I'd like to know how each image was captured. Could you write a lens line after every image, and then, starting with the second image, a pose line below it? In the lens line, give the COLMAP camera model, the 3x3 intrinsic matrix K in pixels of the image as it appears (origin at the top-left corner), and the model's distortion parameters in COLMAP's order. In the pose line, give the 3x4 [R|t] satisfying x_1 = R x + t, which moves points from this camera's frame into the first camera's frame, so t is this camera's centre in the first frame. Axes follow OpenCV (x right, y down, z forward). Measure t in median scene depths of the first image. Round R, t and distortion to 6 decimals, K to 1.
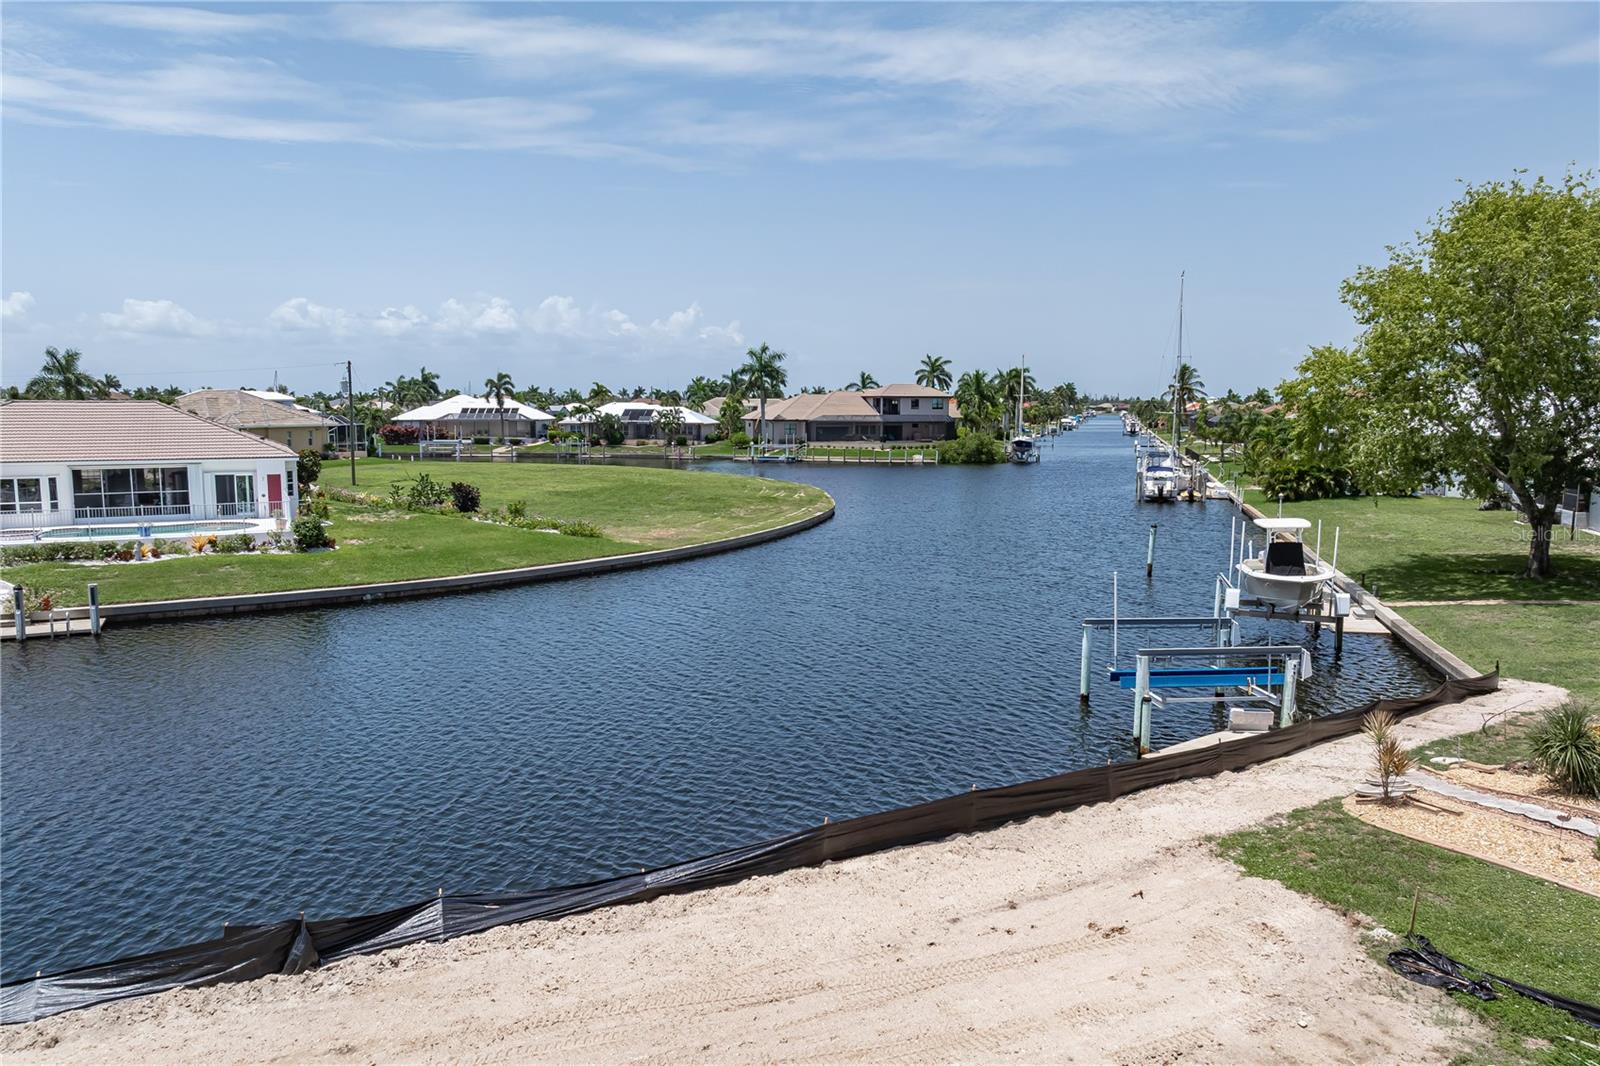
lens RADIAL K [[1125.6, 0, 803.1], [0, 1125.6, 532.5], [0, 0, 1]] dist [-0.027063, 0.005812]
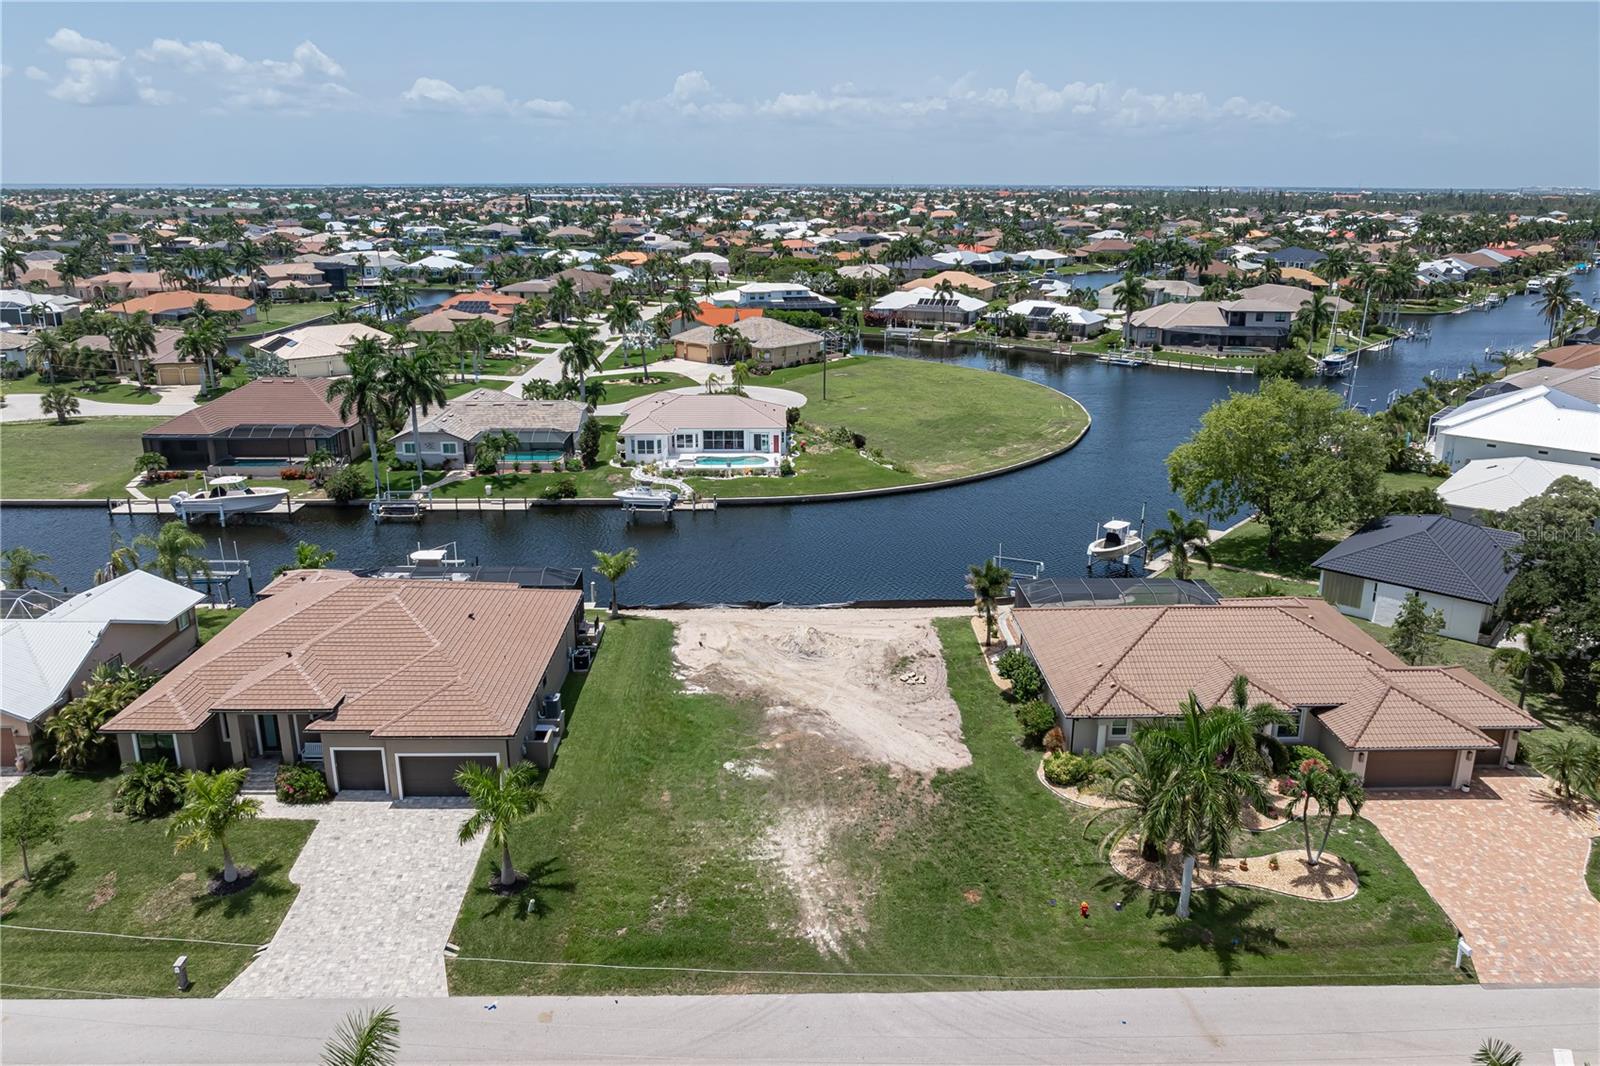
lens RADIAL K [[1117.4, 0, 804.8], [0, 1117.4, 496.3], [0, 0, 1]] dist [-0.034737, 0.005920]
pose [[0.901458, 0.116711, -0.416836, 0.536632], [-0.049467, 0.984433, 0.168655, -0.299362], [0.430031, -0.131415, 0.893198, -1.016124]]
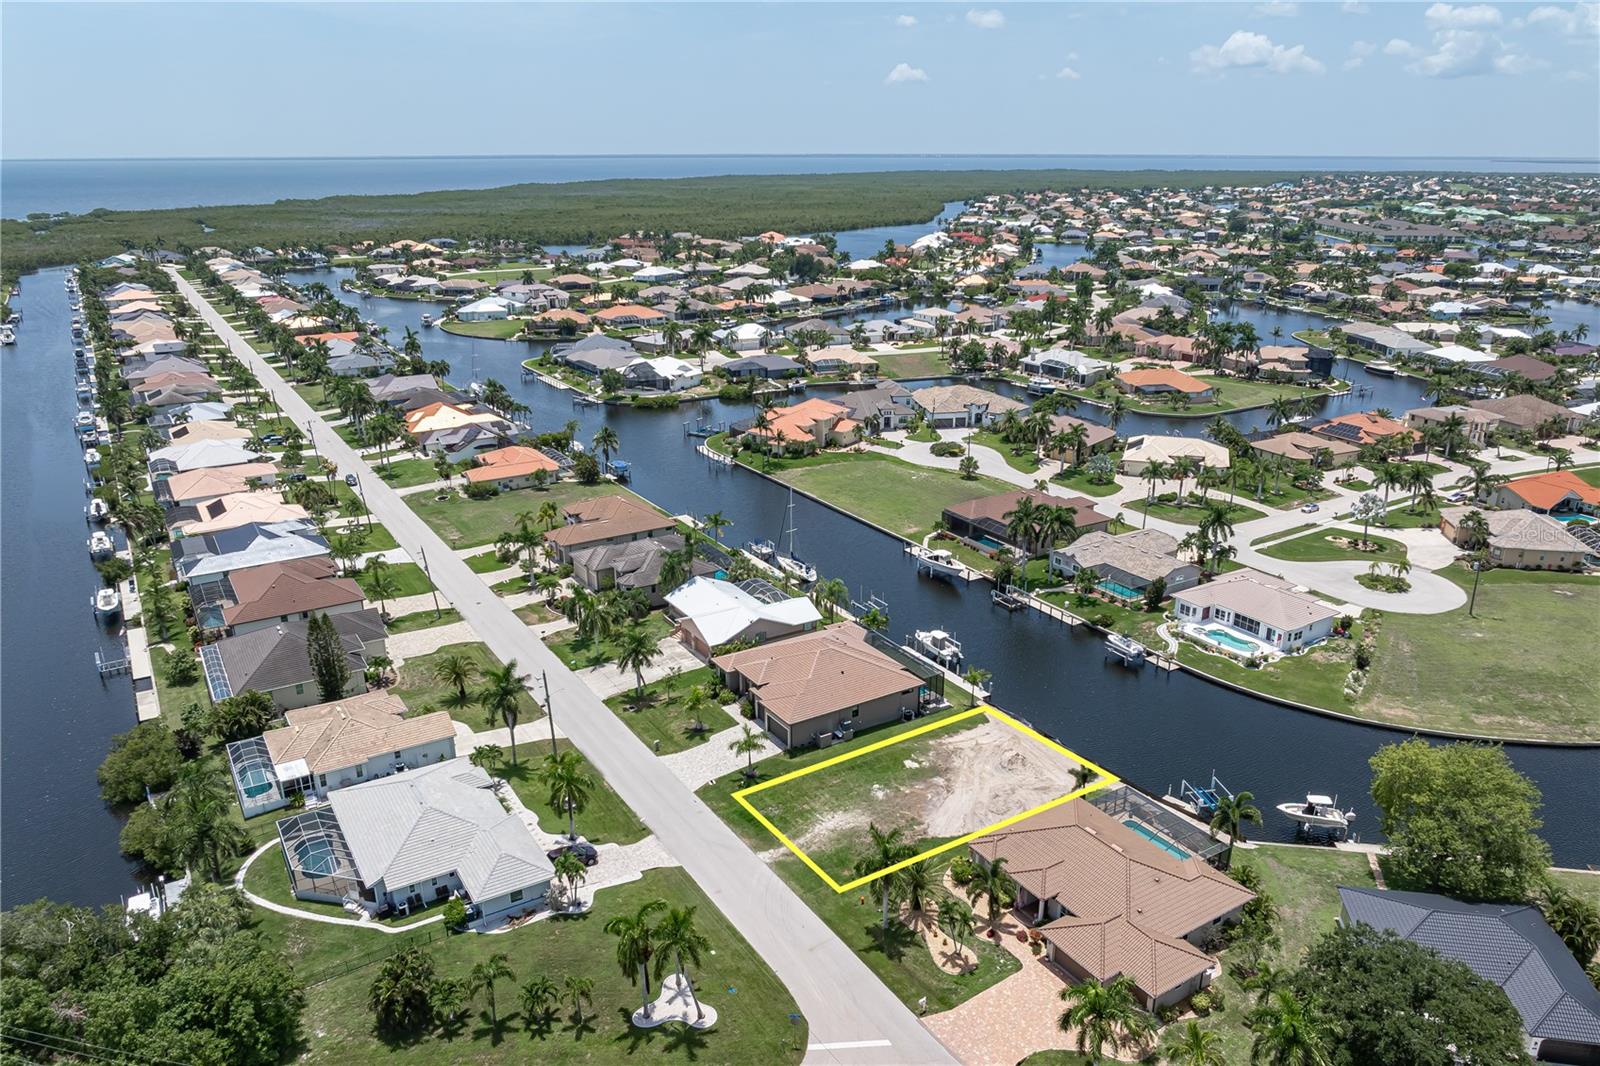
lens RADIAL K [[1125.6, 0, 803.1], [0, 1125.6, 532.5], [0, 0, 1]] dist [-0.027063, 0.005812]
pose [[0.088333, 0.316144, -0.944590, 1.960629], [-0.110904, 0.945522, 0.306085, -0.986894], [0.989898, 0.077721, 0.118583, -0.576839]]
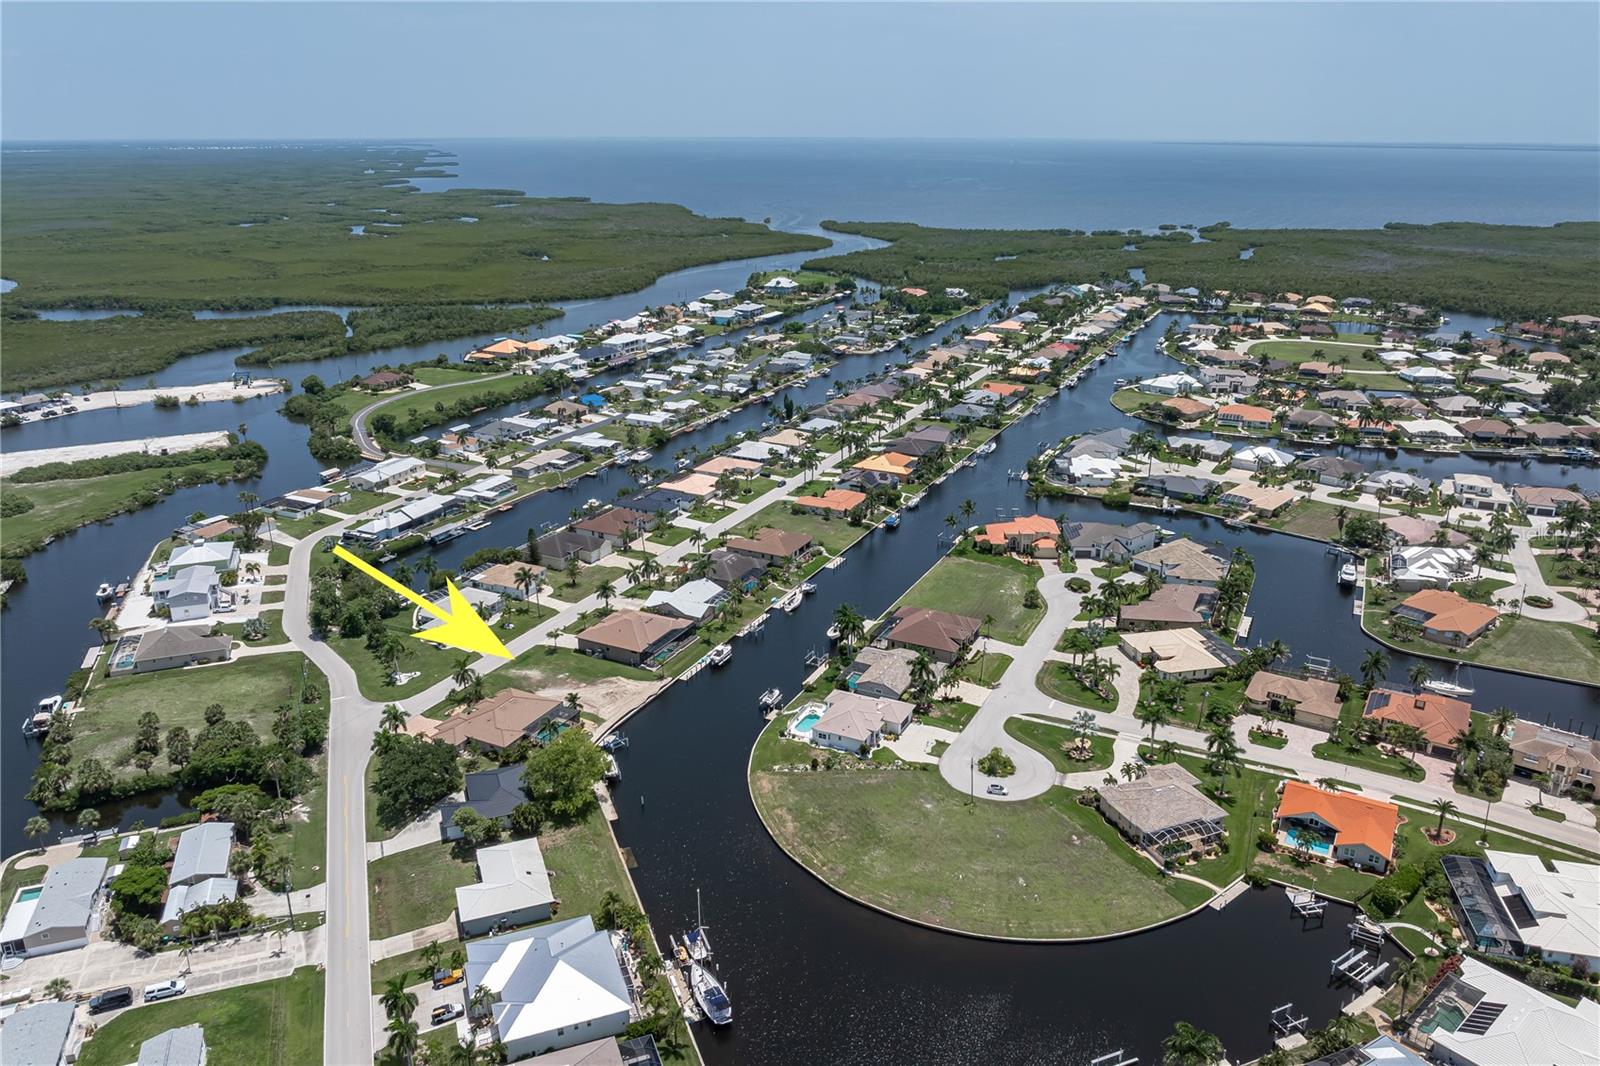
lens RADIAL K [[1101.6, 0, 801.2], [0, 1101.6, 503.7], [0, 0, 1]] dist [-0.022948, 0.001598]
pose [[-0.799670, 0.182486, -0.572037, 1.800831], [-0.074522, 0.915168, 0.396124, -2.441244], [0.595797, 0.359398, -0.718233, 3.534277]]
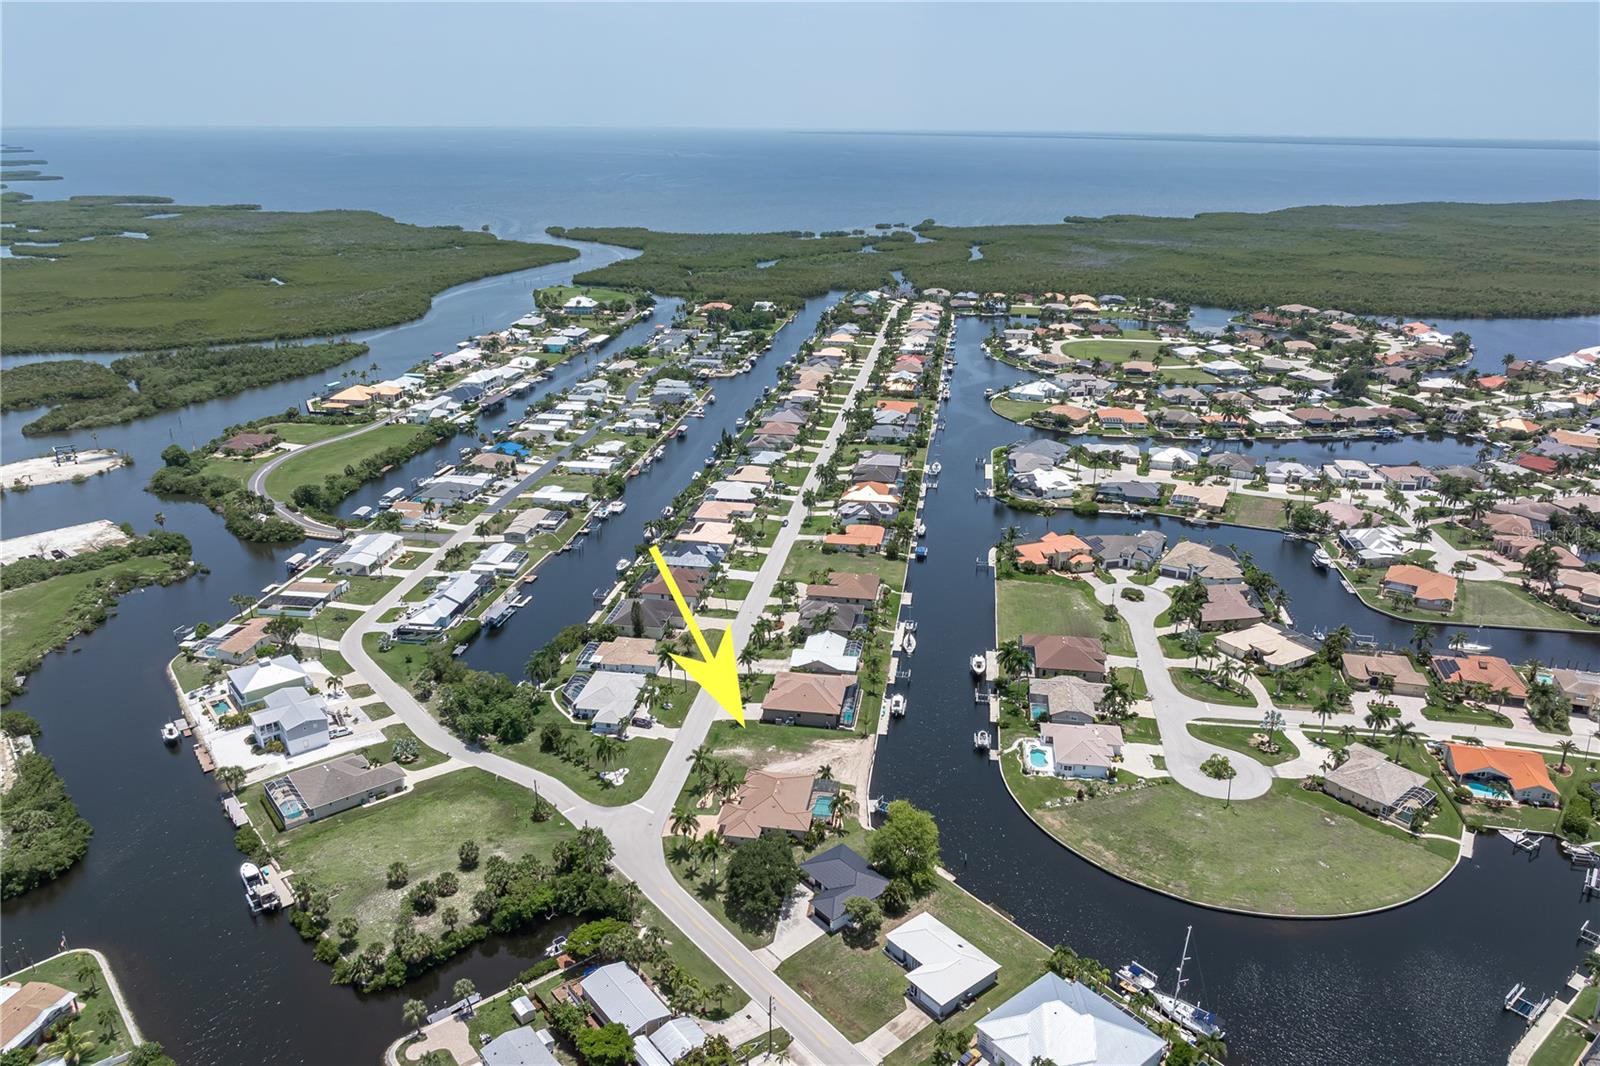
lens RADIAL K [[1103.8, 0, 805.3], [0, 1103.8, 529.5], [0, 0, 1]] dist [-0.022544, 0.001668]
pose [[-0.580205, 0.268631, -0.768895, 3.349104], [-0.102111, 0.912603, 0.395891, -2.583222], [0.808044, 0.308211, -0.502066, 2.045255]]
